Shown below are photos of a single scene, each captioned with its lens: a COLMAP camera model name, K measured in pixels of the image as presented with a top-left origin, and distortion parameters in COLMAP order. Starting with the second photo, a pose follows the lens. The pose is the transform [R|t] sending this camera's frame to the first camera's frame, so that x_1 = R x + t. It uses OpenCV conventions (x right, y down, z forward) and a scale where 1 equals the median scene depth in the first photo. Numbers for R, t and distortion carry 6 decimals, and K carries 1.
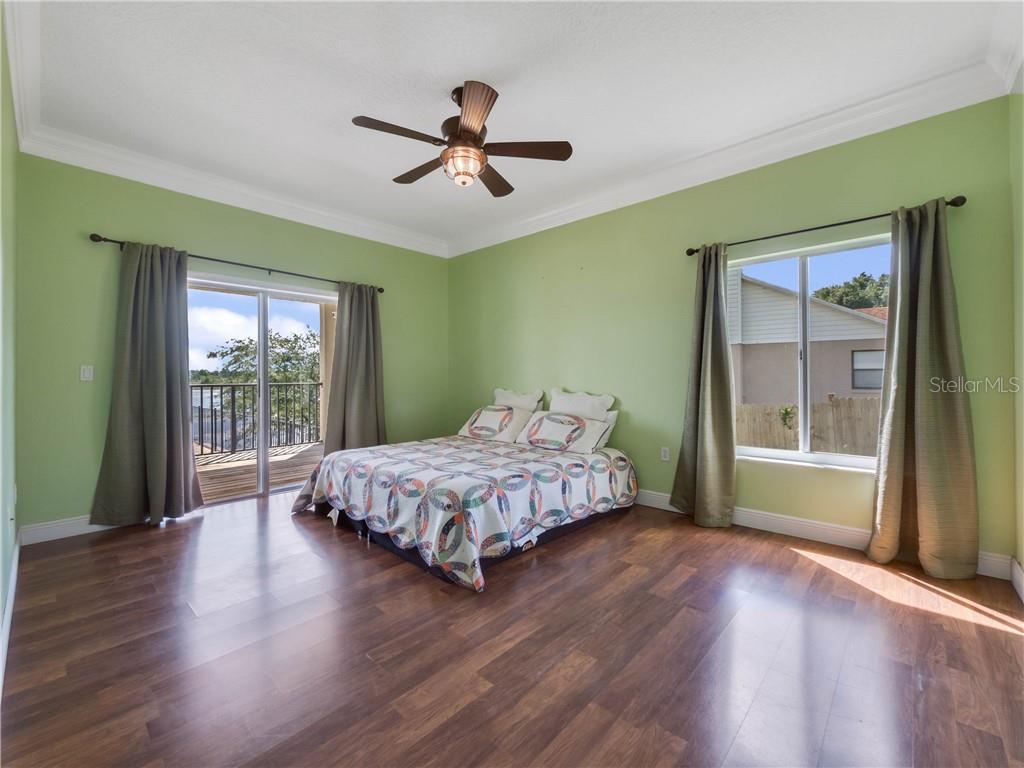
lens RADIAL K [[433.3, 0, 509.4], [0, 433.3, 371.7], [0, 0, 1]] dist [-0.000360, -0.000046]
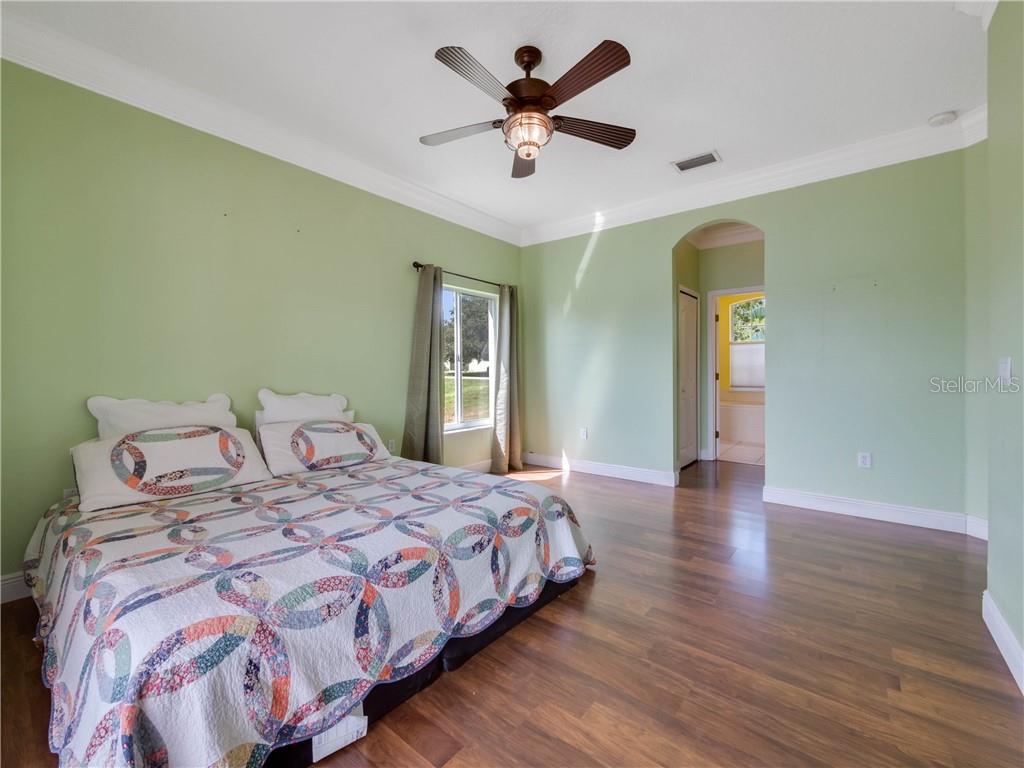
lens RADIAL K [[433.3, 0, 509.4], [0, 433.3, 371.7], [0, 0, 1]] dist [-0.000360, -0.000046]
pose [[-0.069462, 0.001003, 0.997584, -0.941961], [-0.015540, 0.999877, -0.002088, 0.007276], [-0.997464, -0.015647, -0.069438, 1.033482]]
